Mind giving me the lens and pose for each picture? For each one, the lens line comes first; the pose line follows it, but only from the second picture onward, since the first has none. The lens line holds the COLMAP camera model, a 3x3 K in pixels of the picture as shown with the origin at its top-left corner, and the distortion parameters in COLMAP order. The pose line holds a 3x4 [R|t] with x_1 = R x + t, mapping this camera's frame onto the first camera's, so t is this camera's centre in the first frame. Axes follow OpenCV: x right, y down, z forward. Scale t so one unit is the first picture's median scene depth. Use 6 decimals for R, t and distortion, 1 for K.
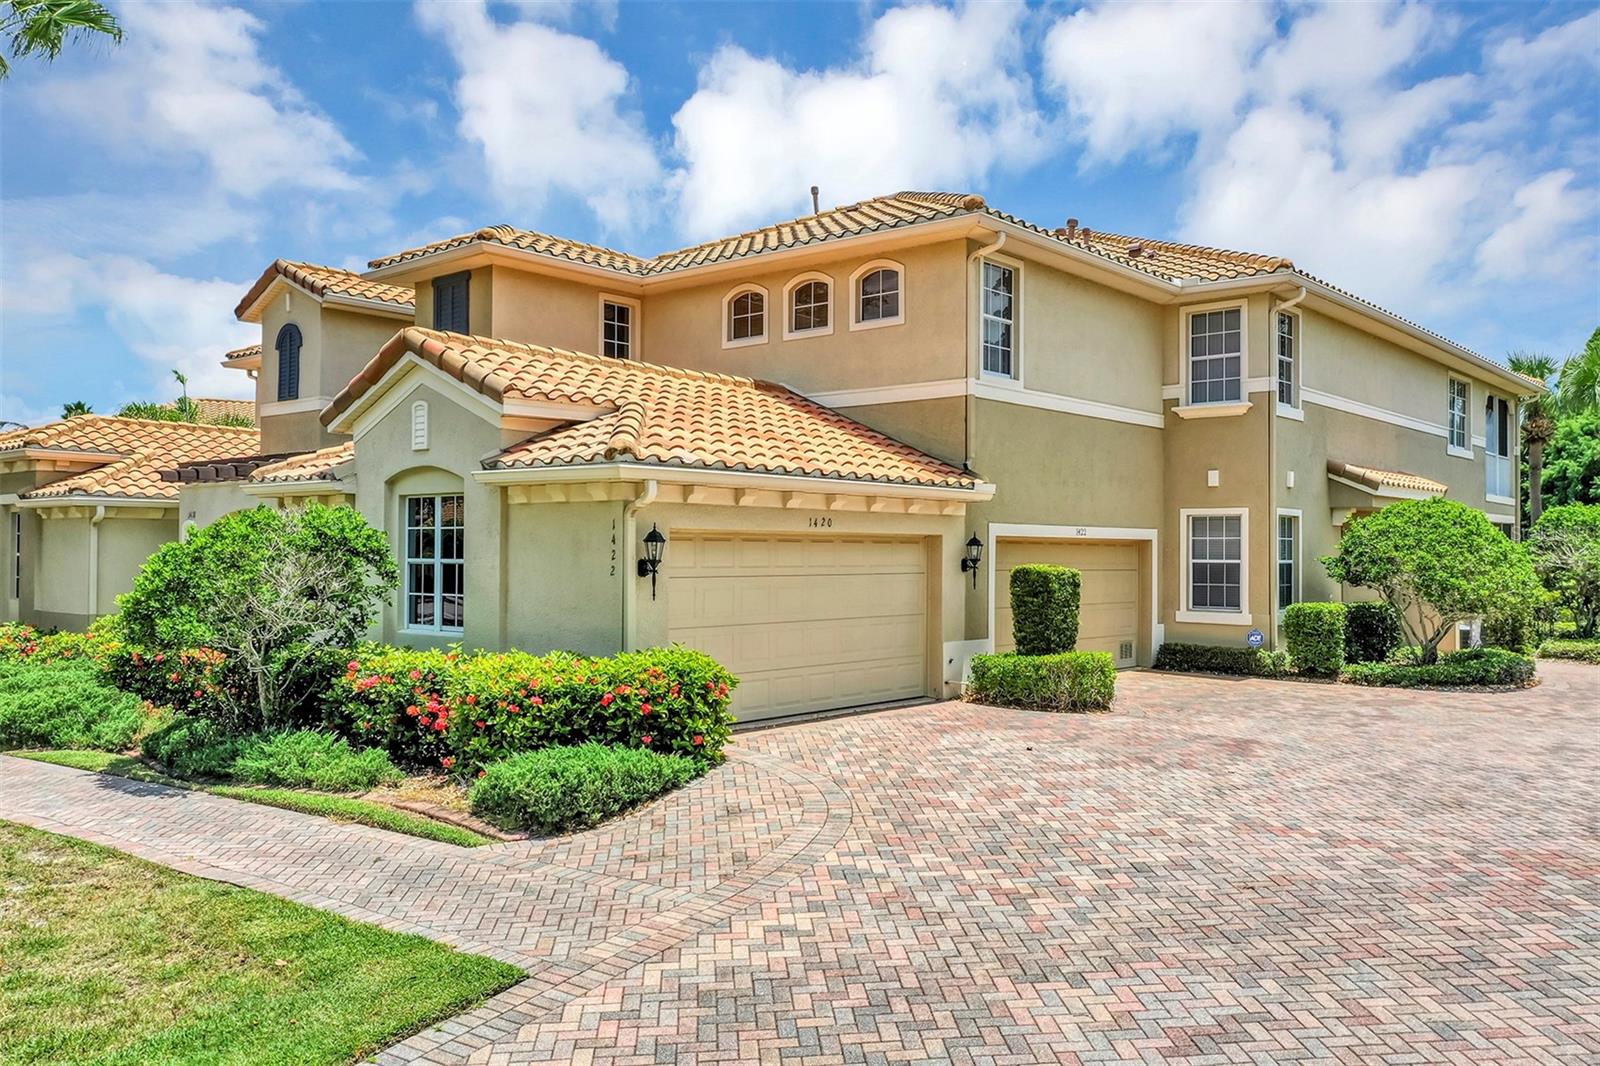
lens RADIAL K [[1278.1, 0, 800.0], [0, 1278.1, 533.0], [0, 0, 1]] dist [-0.004053, -0.001011]
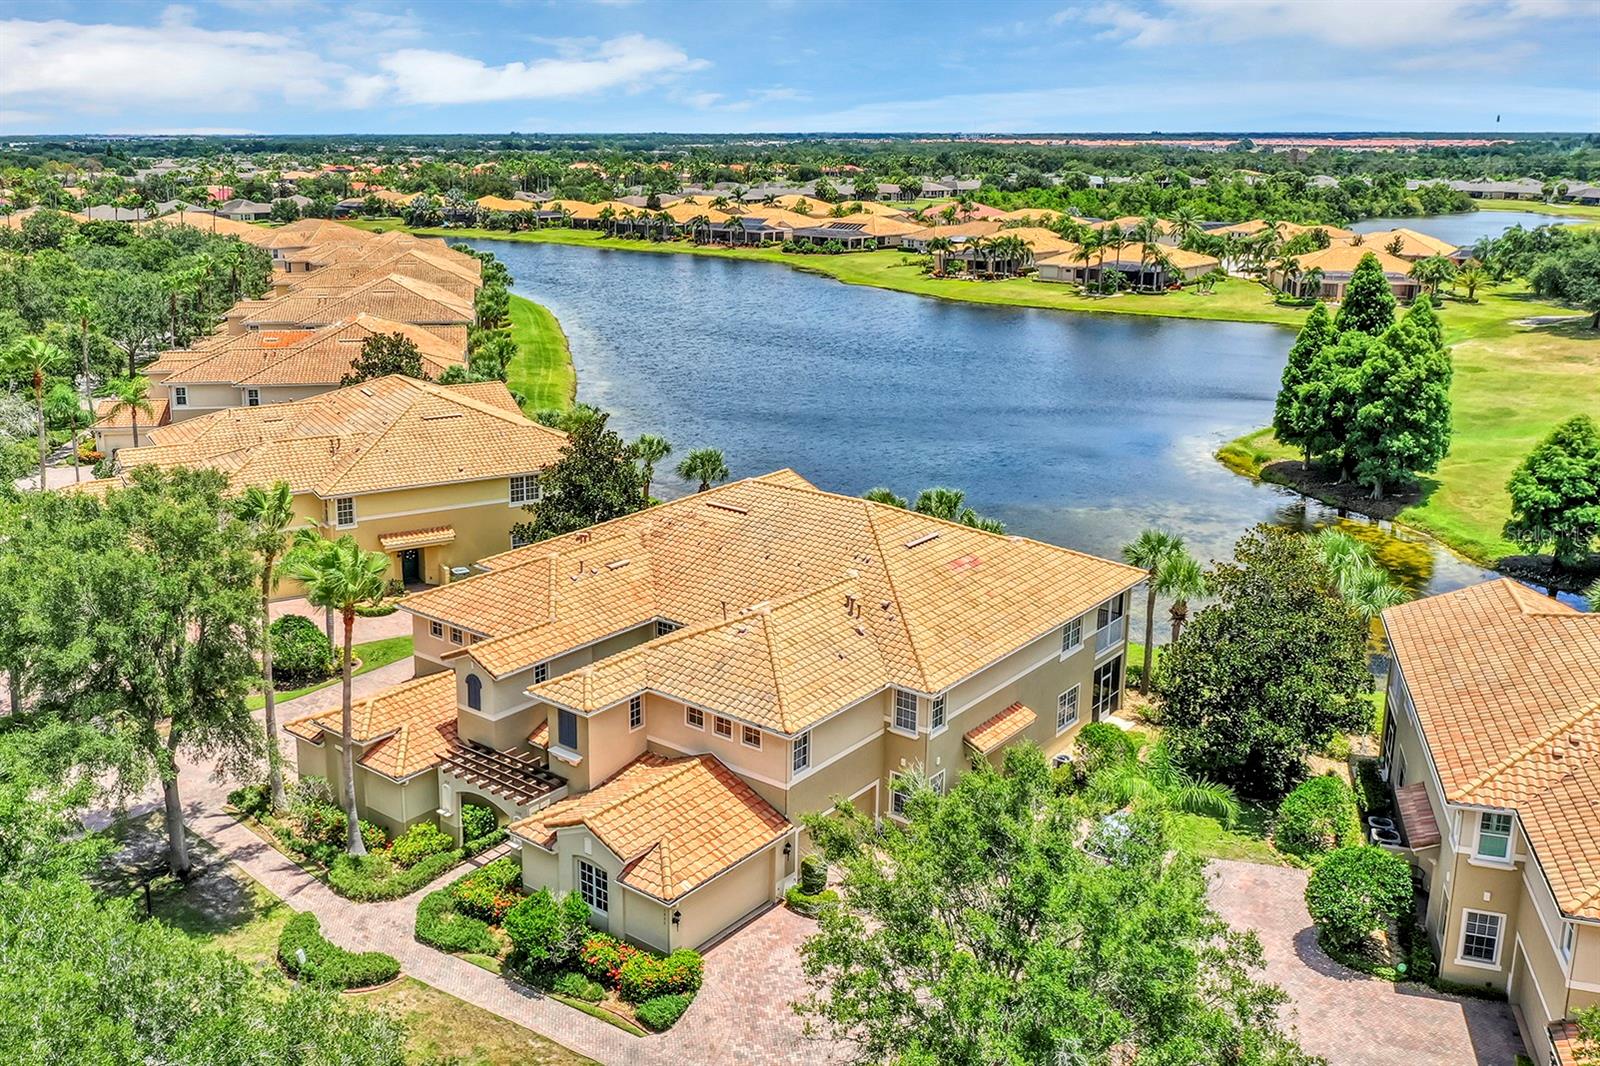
lens RADIAL K [[1360.8, 0, 800.0], [0, 1360.8, 533.0], [0, 0, 1]] dist [-0.013939, 0.006467]
pose [[0.997611, -0.009030, 0.068484, -0.025118], [-0.008925, 0.966257, 0.257427, -1.353865], [-0.068497, -0.257423, 0.963868, -1.549897]]
